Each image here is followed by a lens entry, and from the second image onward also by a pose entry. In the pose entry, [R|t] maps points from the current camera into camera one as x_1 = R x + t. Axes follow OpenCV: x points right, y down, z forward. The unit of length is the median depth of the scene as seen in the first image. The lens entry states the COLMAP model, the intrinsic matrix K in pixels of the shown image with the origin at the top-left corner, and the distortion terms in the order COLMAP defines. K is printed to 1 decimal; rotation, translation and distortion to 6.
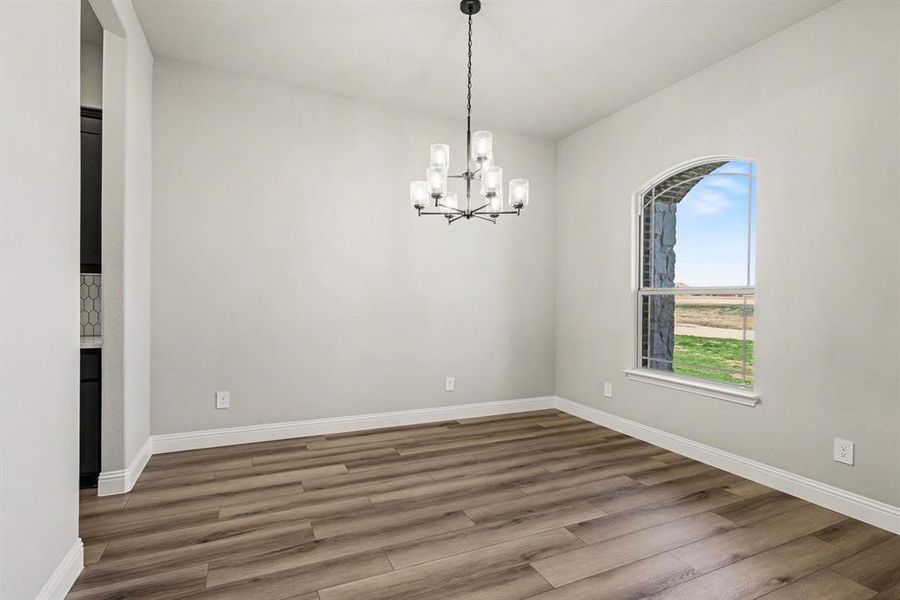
lens RADIAL K [[397.1, 0, 456.2], [0, 397.1, 308.1], [0, 0, 1]] dist [0.004407, 0.000718]
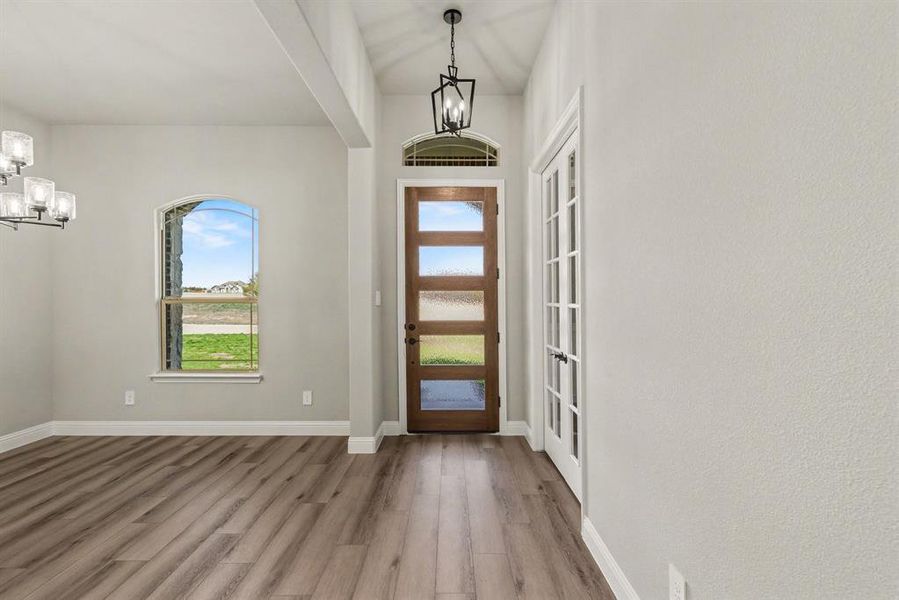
lens RADIAL K [[396.7, 0, 454.8], [0, 396.7, 298.5], [0, 0, 1]] dist [0.004407, 0.000718]
pose [[0.380944, -0.004397, 0.924588, -0.290780], [0.014891, 0.999888, -0.001380, -0.040010], [-0.924478, 0.014294, 0.380967, -0.183660]]
